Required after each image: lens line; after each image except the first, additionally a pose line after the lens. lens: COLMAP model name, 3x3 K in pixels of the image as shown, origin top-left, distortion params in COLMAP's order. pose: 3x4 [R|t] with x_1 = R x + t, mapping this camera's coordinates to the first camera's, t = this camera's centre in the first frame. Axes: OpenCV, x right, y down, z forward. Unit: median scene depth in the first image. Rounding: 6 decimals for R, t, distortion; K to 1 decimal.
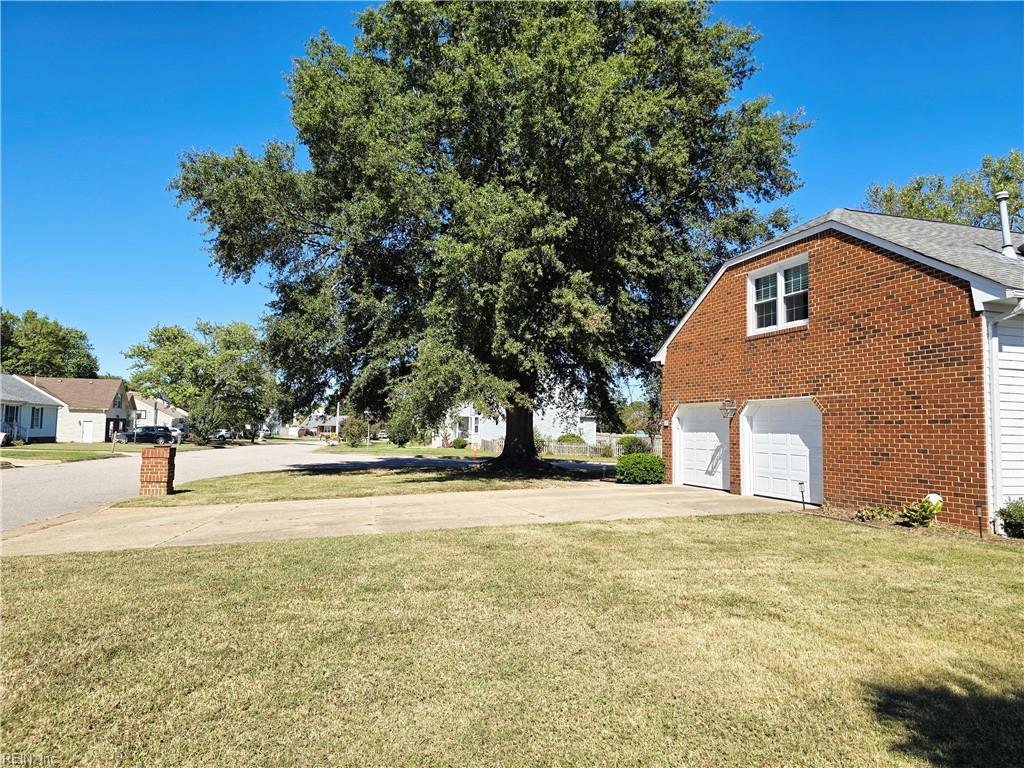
lens RADIAL K [[684.7, 0, 508.4], [0, 684.7, 378.5], [0, 0, 1]] dist [0.077418, -0.067589]
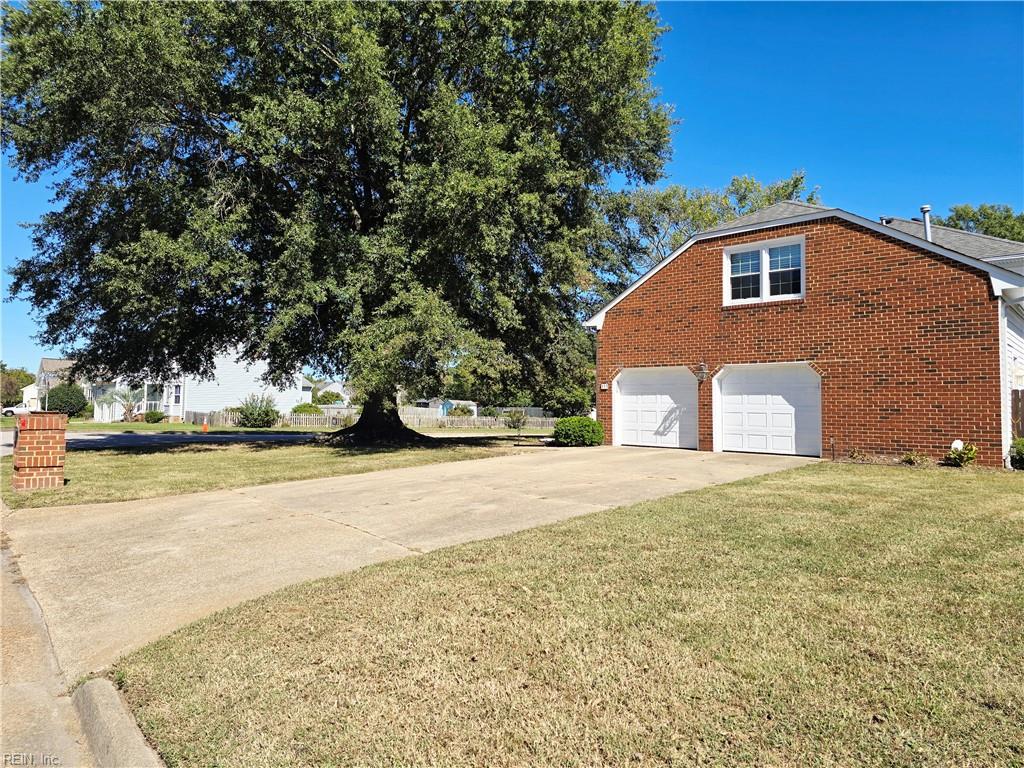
lens RADIAL K [[684.7, 0, 510.8], [0, 684.7, 372.8], [0, 0, 1]] dist [0.077418, -0.067589]
pose [[0.861817, 0.020725, 0.506796, -0.506037], [-0.036599, 0.999101, 0.021379, 0.033935], [-0.505898, -0.036972, 0.861801, 0.234960]]
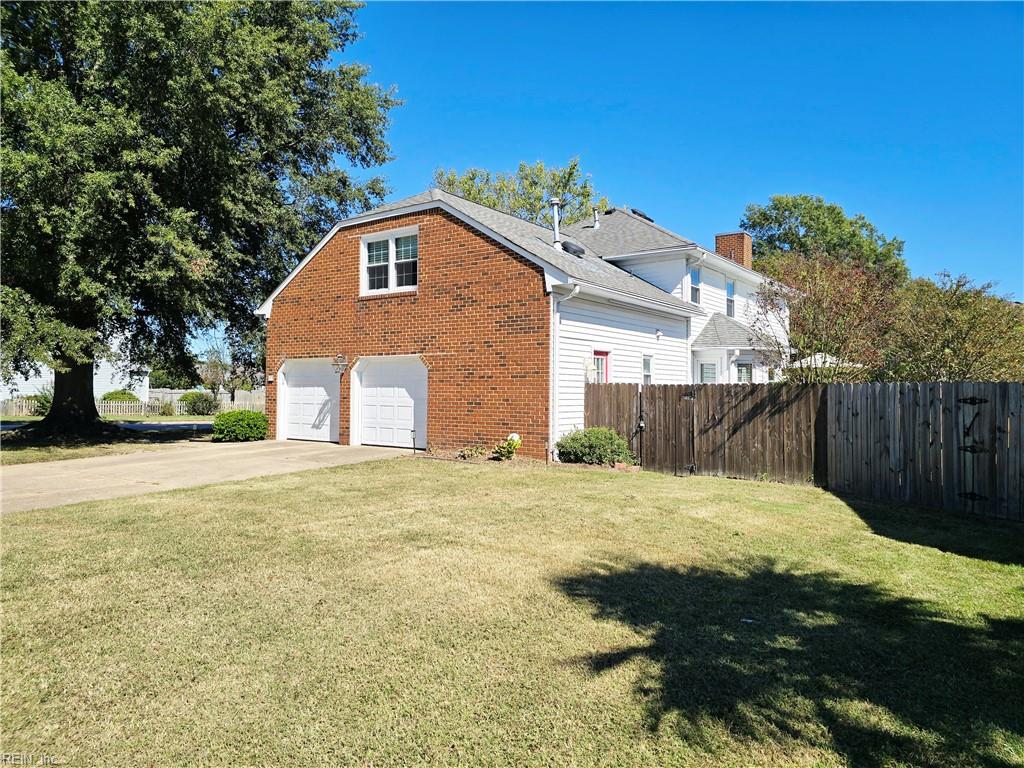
lens RADIAL K [[684.7, 0, 509.2], [0, 684.7, 370.7], [0, 0, 1]] dist [0.077418, -0.067589]
pose [[0.809953, 0.004996, 0.586473, -0.089239], [-0.037638, 0.998345, 0.043475, -0.001785], [-0.585286, -0.057286, 0.808801, 0.005855]]
